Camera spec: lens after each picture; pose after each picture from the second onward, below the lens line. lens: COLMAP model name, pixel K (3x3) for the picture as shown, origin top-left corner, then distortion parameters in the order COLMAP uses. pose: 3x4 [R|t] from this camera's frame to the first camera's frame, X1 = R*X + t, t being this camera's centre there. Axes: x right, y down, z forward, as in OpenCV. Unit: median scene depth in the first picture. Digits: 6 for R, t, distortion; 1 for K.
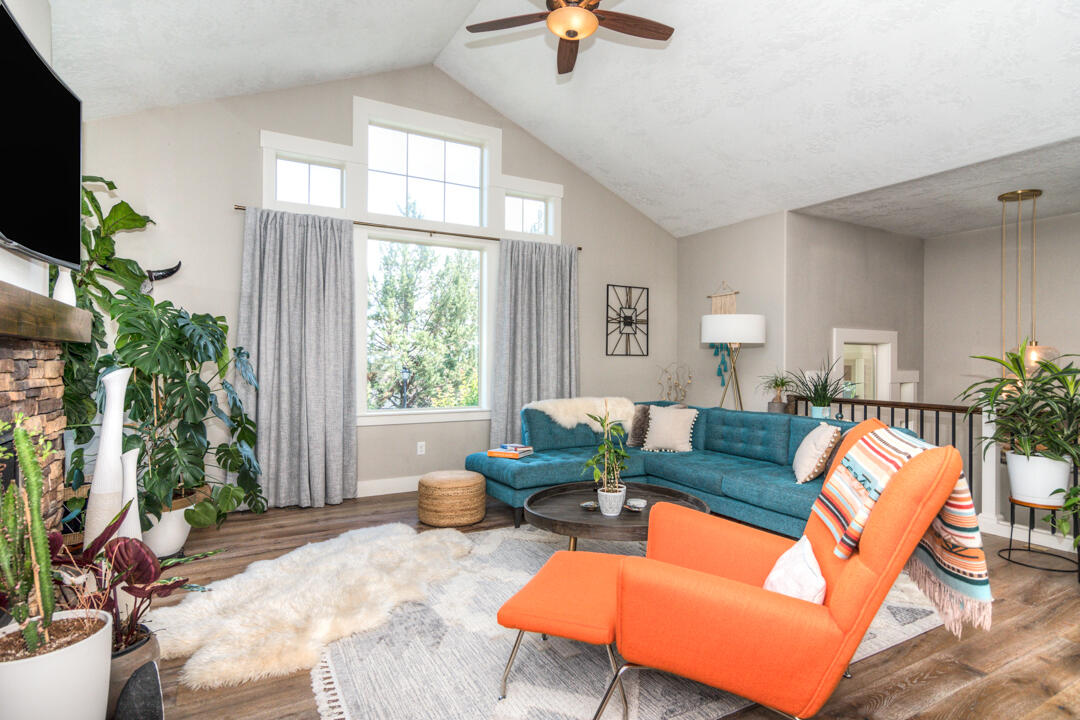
lens RADIAL K [[569.2, 0, 541.6], [0, 569.2, 358.5], [0, 0, 1]] dist [0.002317, 0.001155]
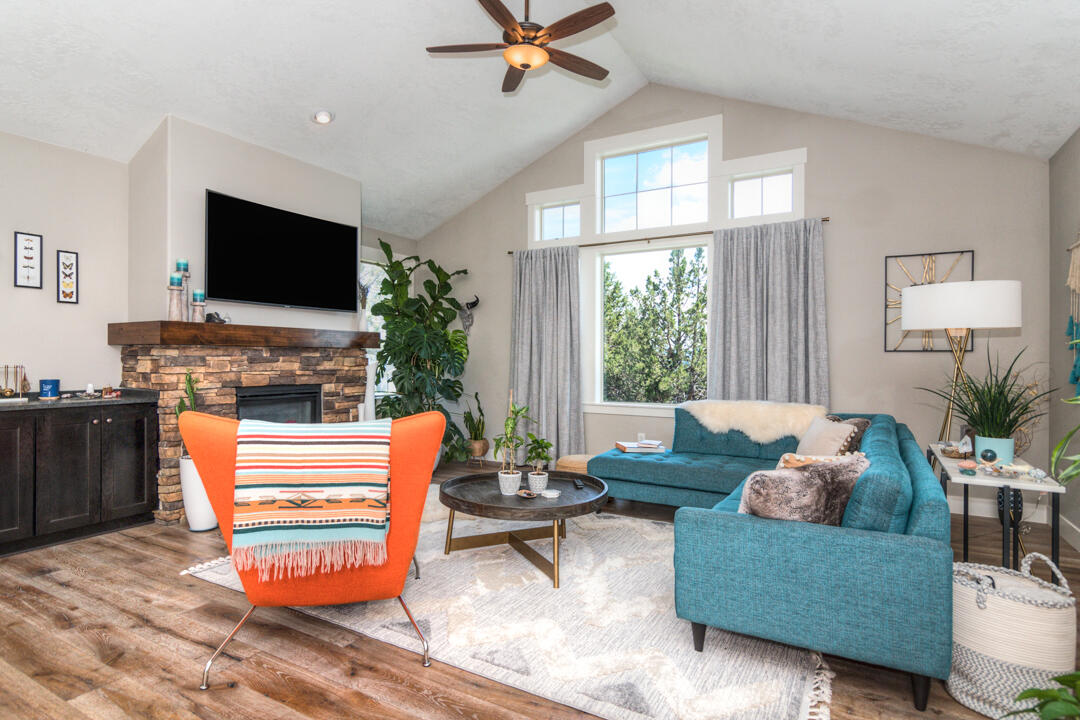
lens RADIAL K [[569.2, 0, 536.6], [0, 569.2, 358.0], [0, 0, 1]] dist [0.002317, 0.001155]
pose [[0.509344, -0.001731, -0.860561, 0.659410], [0.000278, 0.999998, -0.001847, 0.004790], [0.860563, 0.000701, 0.509344, 0.283821]]
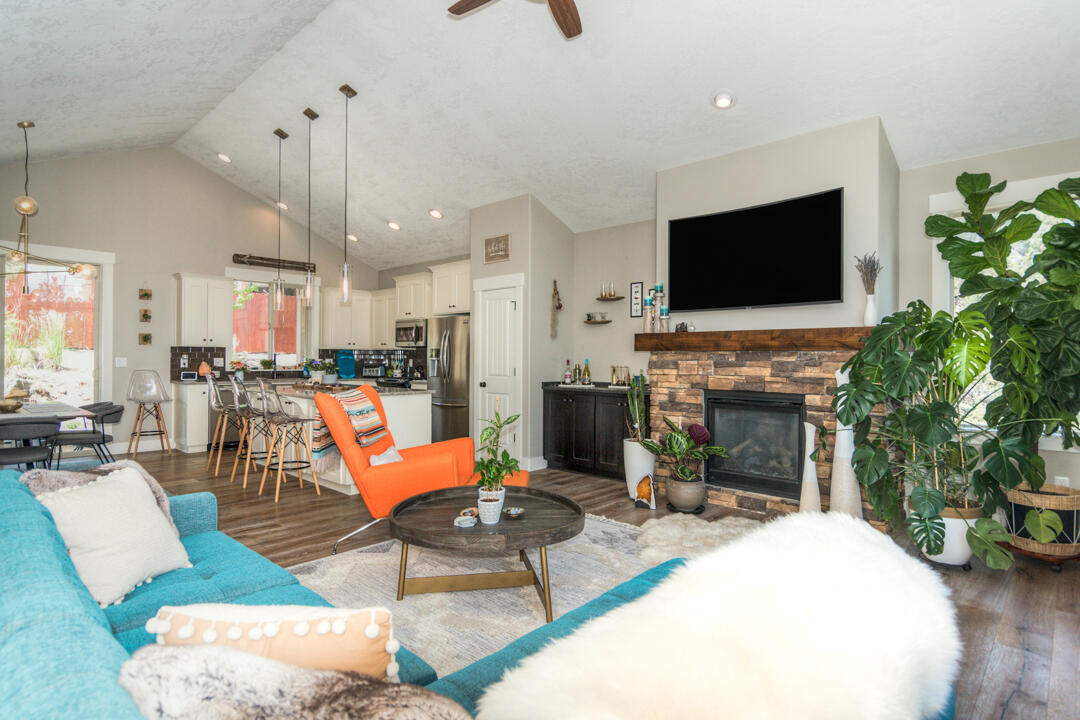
lens RADIAL K [[569.2, 0, 536.8], [0, 569.2, 358.1], [0, 0, 1]] dist [0.002317, 0.001155]
pose [[-0.954524, -0.009695, -0.297977, 0.206737], [-0.009016, 0.999953, -0.003652, 0.001956], [0.297999, -0.000800, -0.954566, 1.178771]]
